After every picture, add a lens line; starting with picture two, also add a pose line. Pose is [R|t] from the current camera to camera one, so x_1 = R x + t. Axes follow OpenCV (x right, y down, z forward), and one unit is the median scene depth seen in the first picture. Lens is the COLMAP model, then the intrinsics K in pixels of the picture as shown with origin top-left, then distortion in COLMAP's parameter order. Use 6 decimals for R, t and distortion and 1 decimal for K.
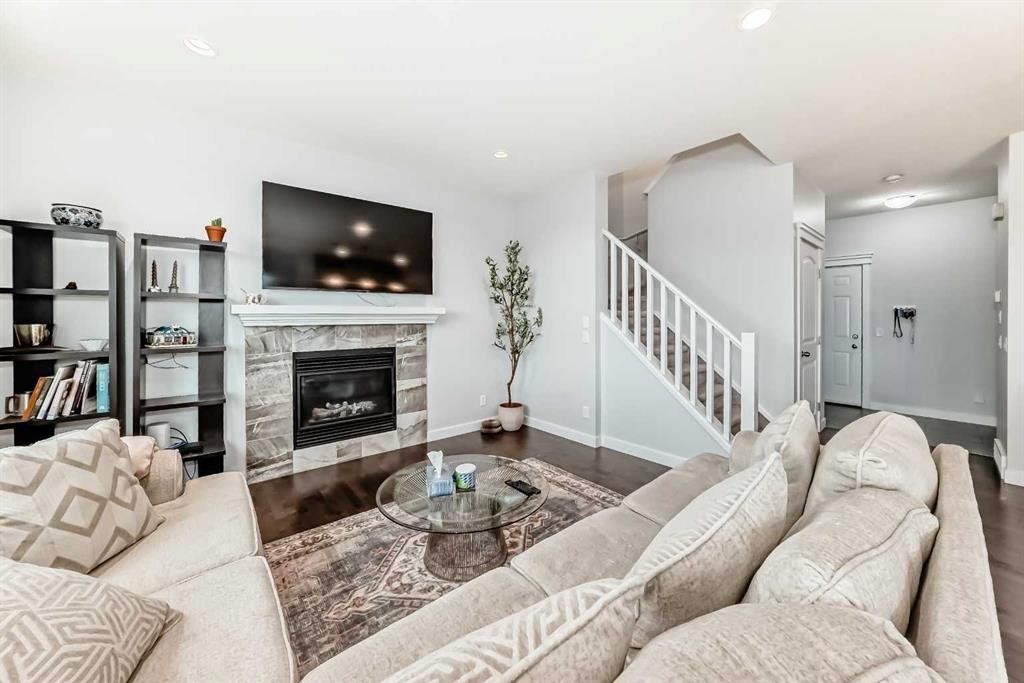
lens RADIAL K [[371.6, 0, 525.3], [0, 371.6, 313.4], [0, 0, 1]] dist [-0.010875, 0.002282]
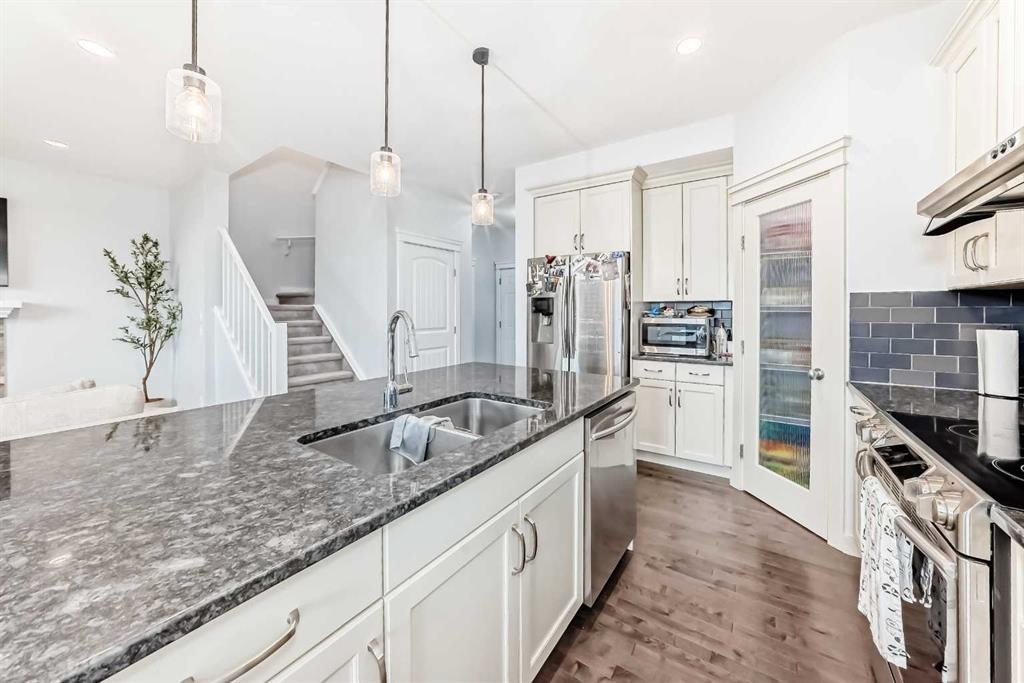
lens RADIAL K [[371.6, 0, 517.6], [0, 371.6, 307.2], [0, 0, 1]] dist [-0.010875, 0.002282]
pose [[0.966085, -0.000471, 0.258225, 0.788650], [0.003028, 0.999950, -0.009506, 0.015354], [-0.258207, 0.009965, 0.966038, -0.236305]]
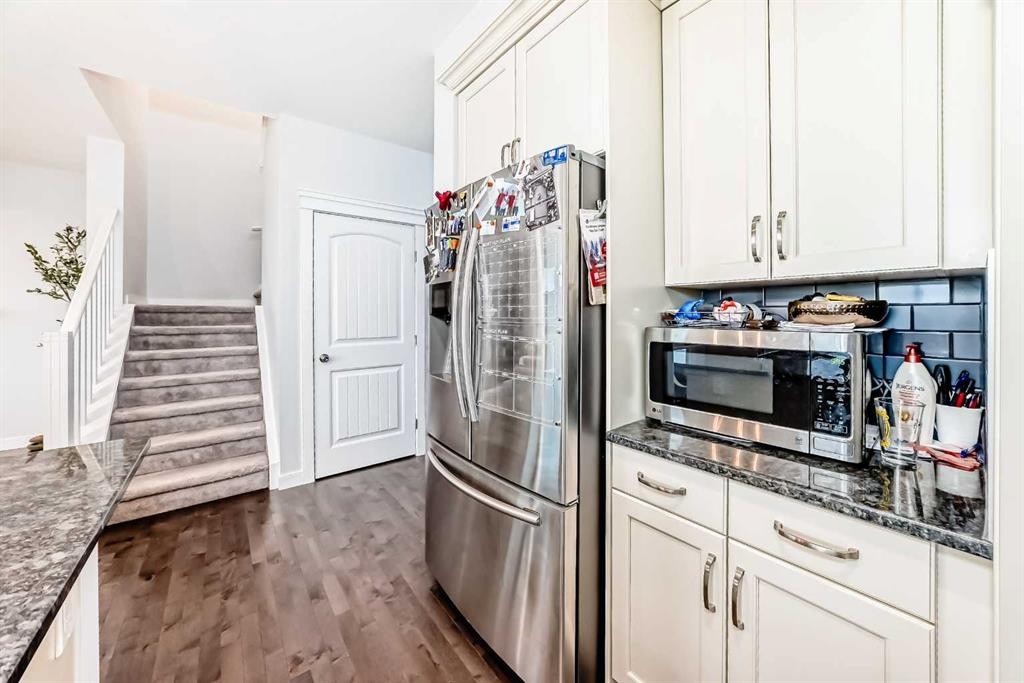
lens RADIAL K [[371.6, 0, 522.5], [0, 371.6, 313.6], [0, 0, 1]] dist [-0.010875, 0.002282]
pose [[0.999303, -0.007552, -0.036567, 1.223549], [0.007657, 0.999967, 0.002736, 0.018505], [0.036545, -0.003014, 0.999327, 0.226343]]
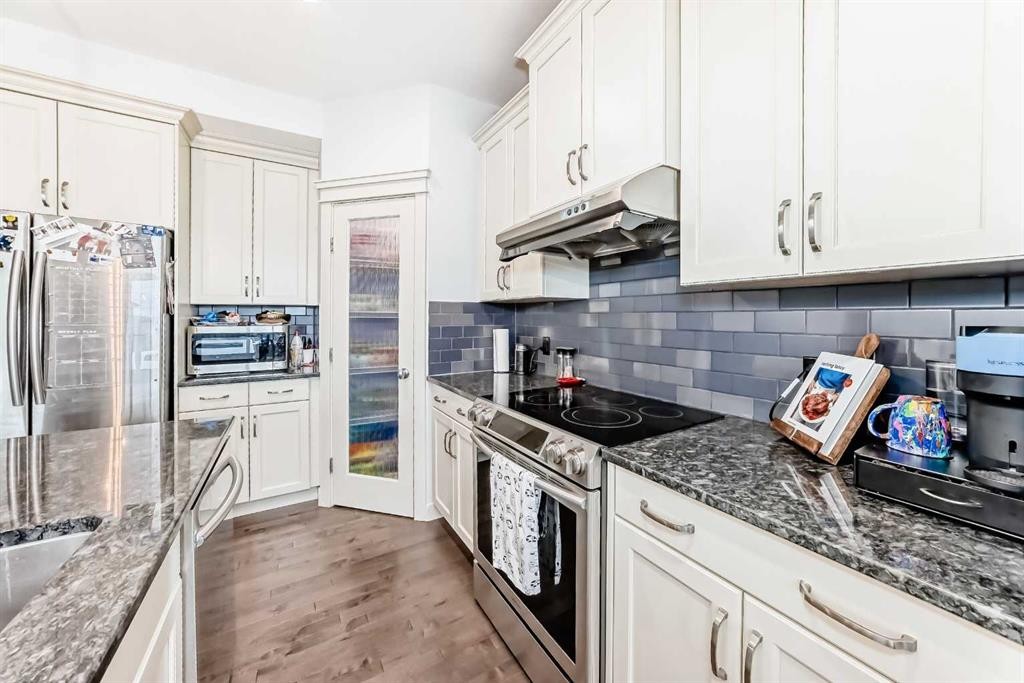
lens RADIAL K [[371.6, 0, 507.0], [0, 371.6, 317.7], [0, 0, 1]] dist [-0.010875, 0.002282]
pose [[0.181823, -0.004488, 0.983321, 0.784169], [0.000941, 0.999990, 0.004390, 0.015977], [-0.983331, 0.000127, 0.181825, -0.091381]]
